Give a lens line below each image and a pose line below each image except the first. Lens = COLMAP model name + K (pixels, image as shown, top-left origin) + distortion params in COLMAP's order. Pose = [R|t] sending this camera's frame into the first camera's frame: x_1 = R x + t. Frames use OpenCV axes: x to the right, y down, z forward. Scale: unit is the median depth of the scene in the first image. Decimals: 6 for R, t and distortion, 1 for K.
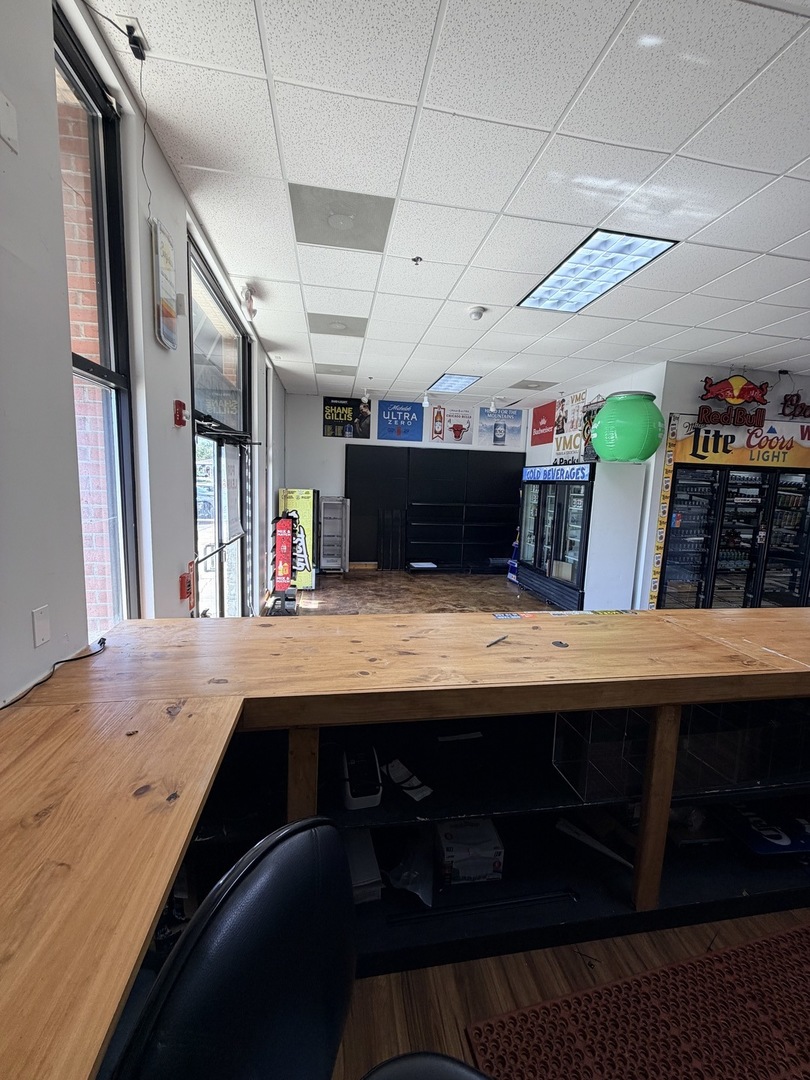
lens RADIAL K [[430.7, 0, 405.3], [0, 430.7, 535.9], [0, 0, 1]] dist [-0.001019, 0.000355]
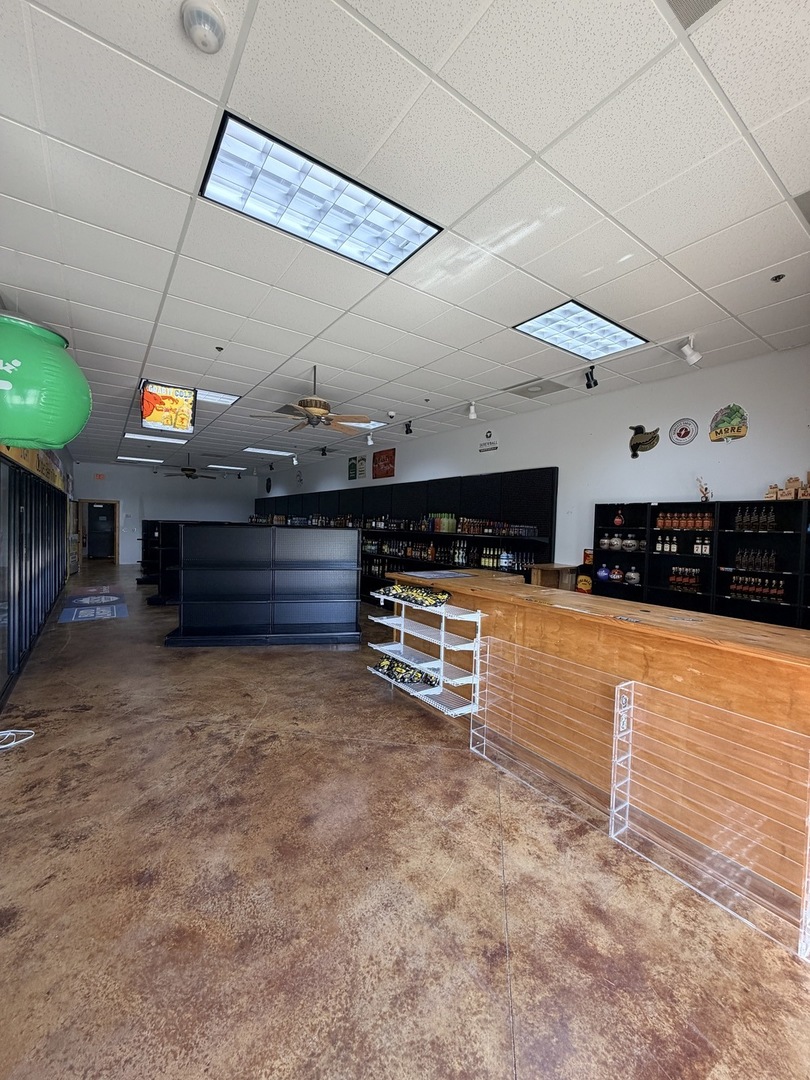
lens RADIAL K [[430.7, 0, 404.8], [0, 430.7, 538.2], [0, 0, 1]] dist [-0.001019, 0.000355]
pose [[-0.435669, -0.078553, 0.896673, -0.189972], [0.071530, 0.990013, 0.121484, -0.075407], [-0.897260, 0.117066, -0.425698, 0.712146]]
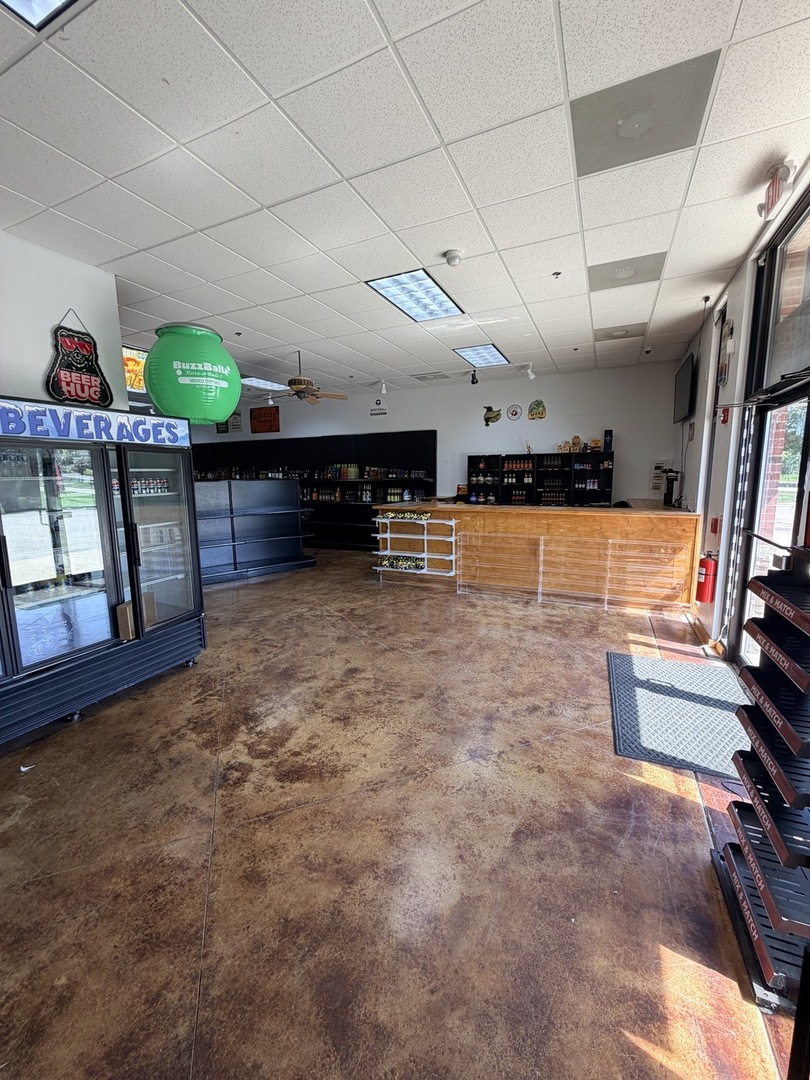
lens RADIAL K [[430.7, 0, 402.5], [0, 430.7, 539.6], [0, 0, 1]] dist [-0.001019, 0.000355]
pose [[-0.822862, -0.112760, 0.556941, -0.202552], [0.054383, 0.959988, 0.274711, -0.144989], [-0.565633, 0.256338, -0.783805, 1.277977]]
